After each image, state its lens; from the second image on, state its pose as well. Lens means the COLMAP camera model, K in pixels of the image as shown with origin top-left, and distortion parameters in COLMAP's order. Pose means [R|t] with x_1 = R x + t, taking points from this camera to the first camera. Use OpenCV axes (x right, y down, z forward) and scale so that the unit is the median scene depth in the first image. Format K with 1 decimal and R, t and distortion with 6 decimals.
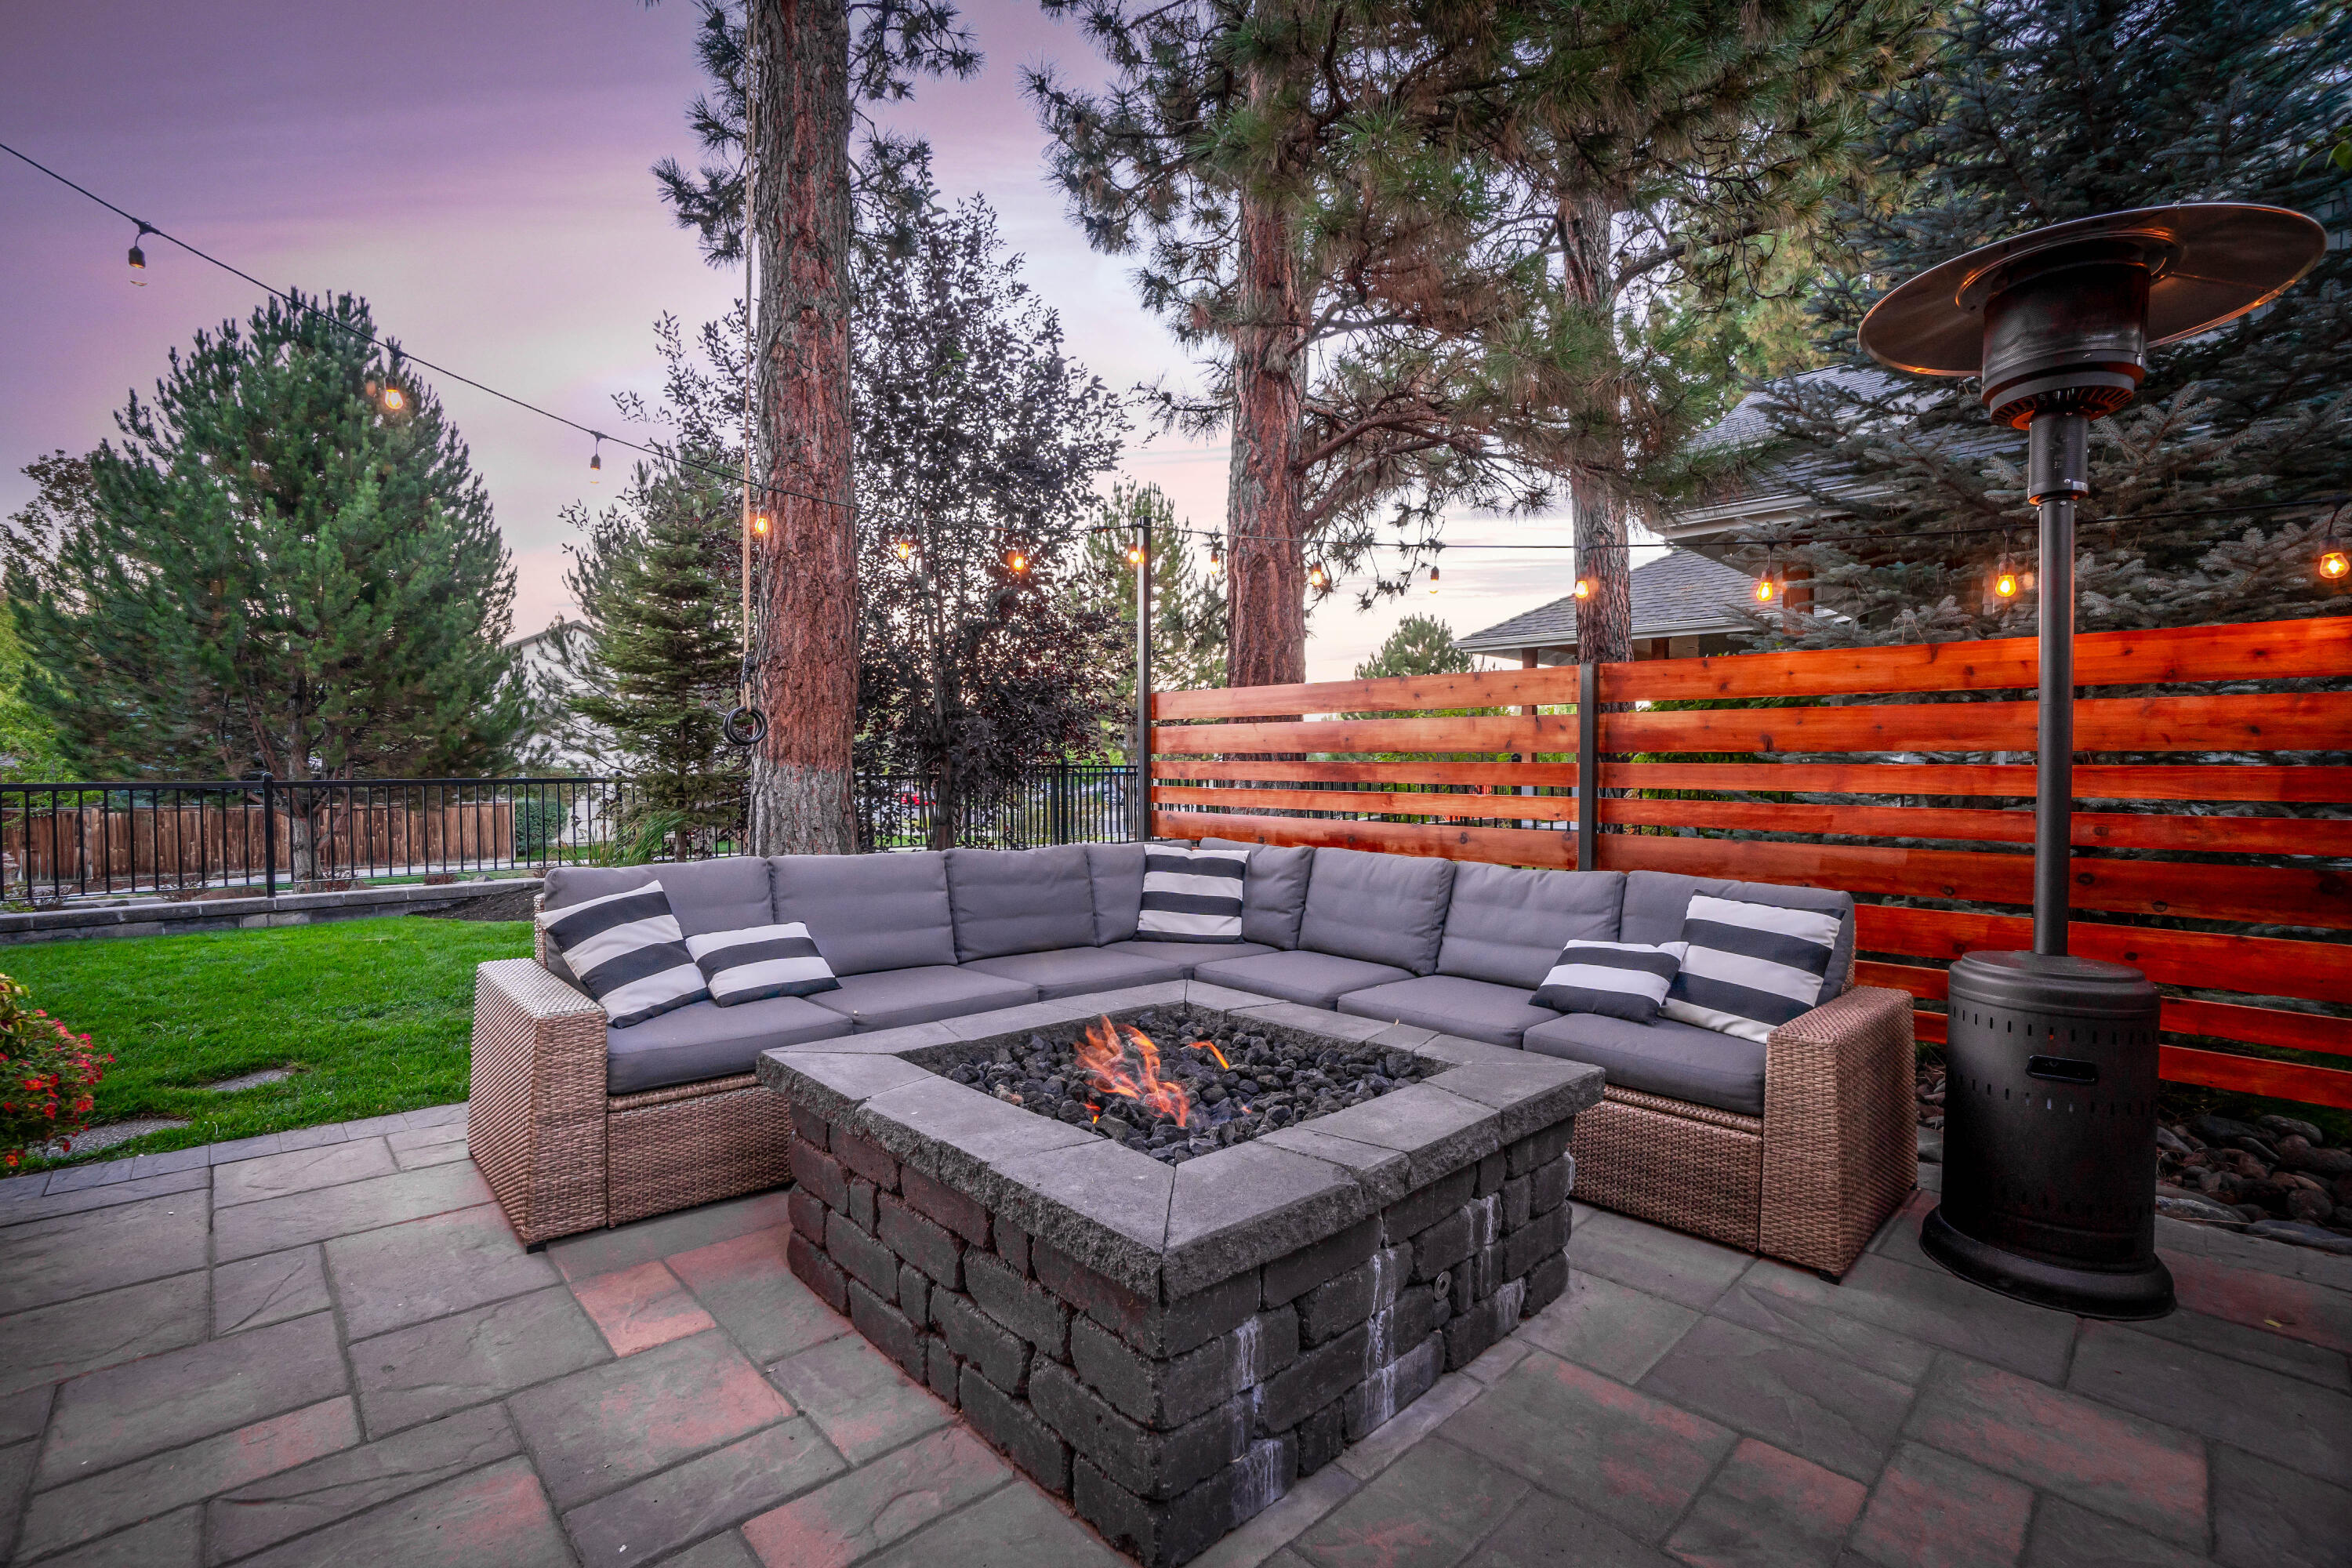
lens RADIAL K [[1026.5, 0, 1181.4], [0, 1026.5, 778.0], [0, 0, 1]] dist [-0.066921, 0.024096]
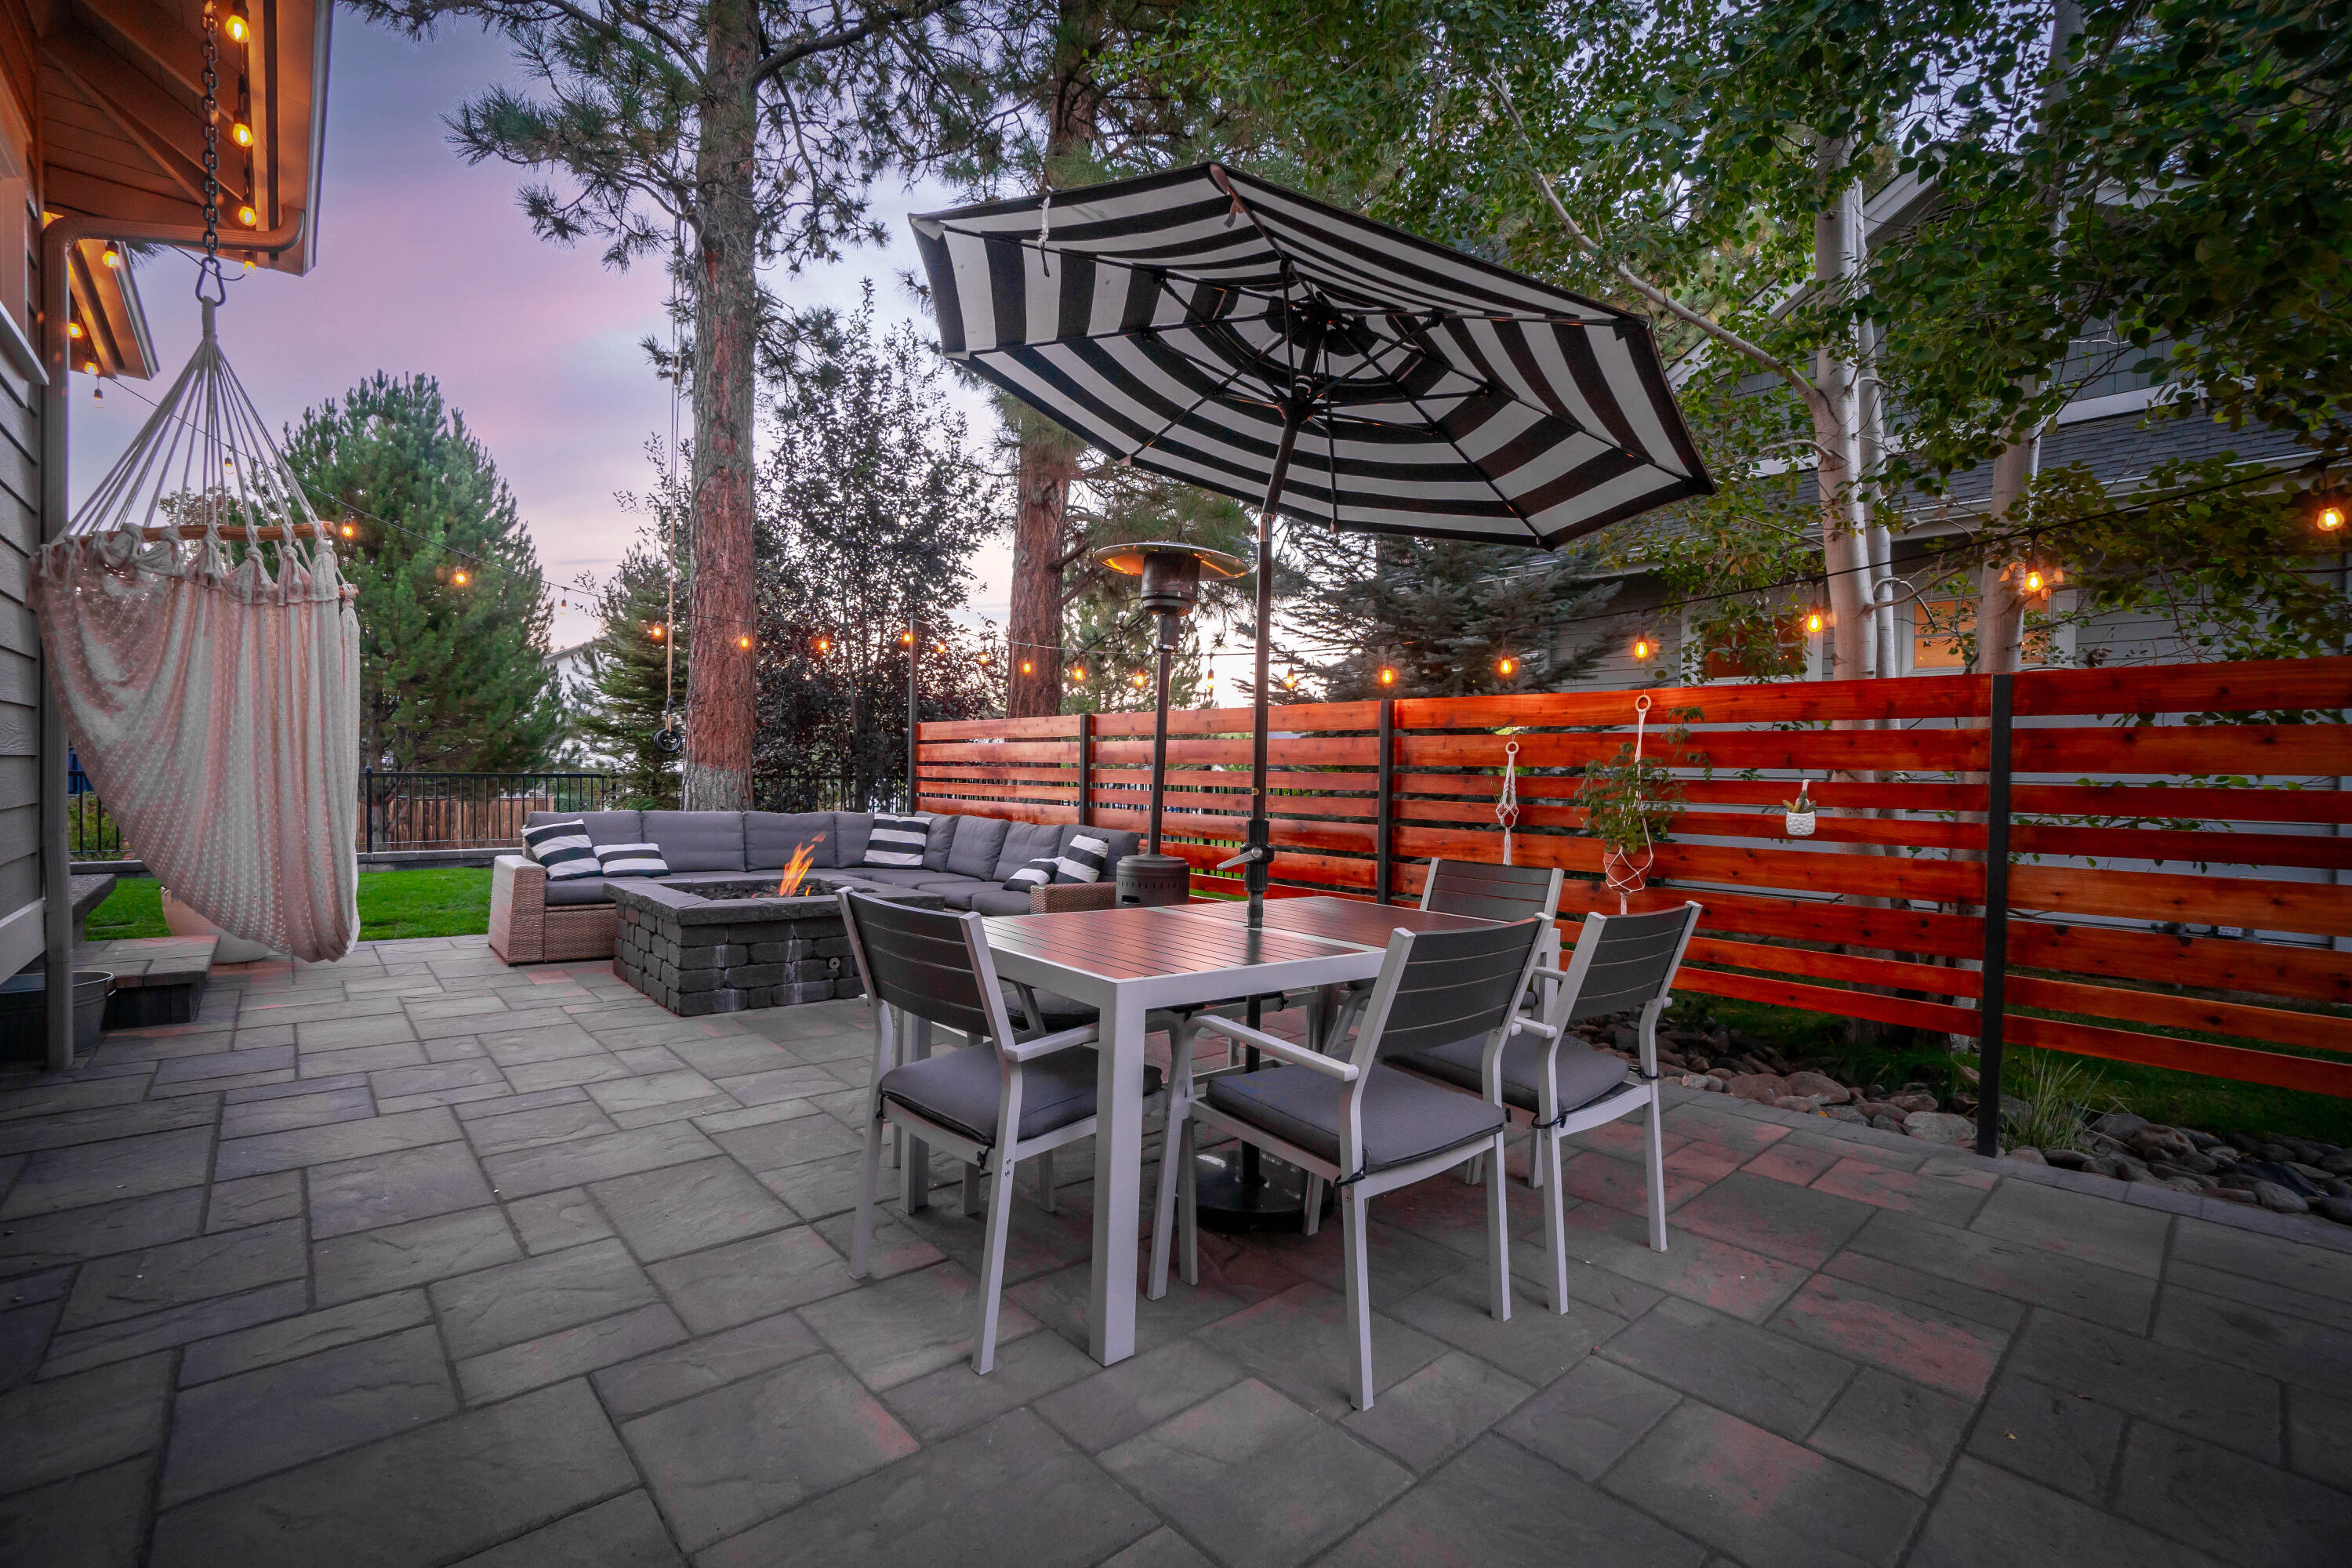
lens RADIAL K [[1026.5, 0, 1181.4], [0, 1026.5, 778.0], [0, 0, 1]] dist [-0.066921, 0.024096]
pose [[0.999252, 0.014274, -0.035951, 0.149086], [-0.014581, 0.999859, -0.008285, 0.003247], [0.035828, 0.008803, 0.999319, -0.193456]]
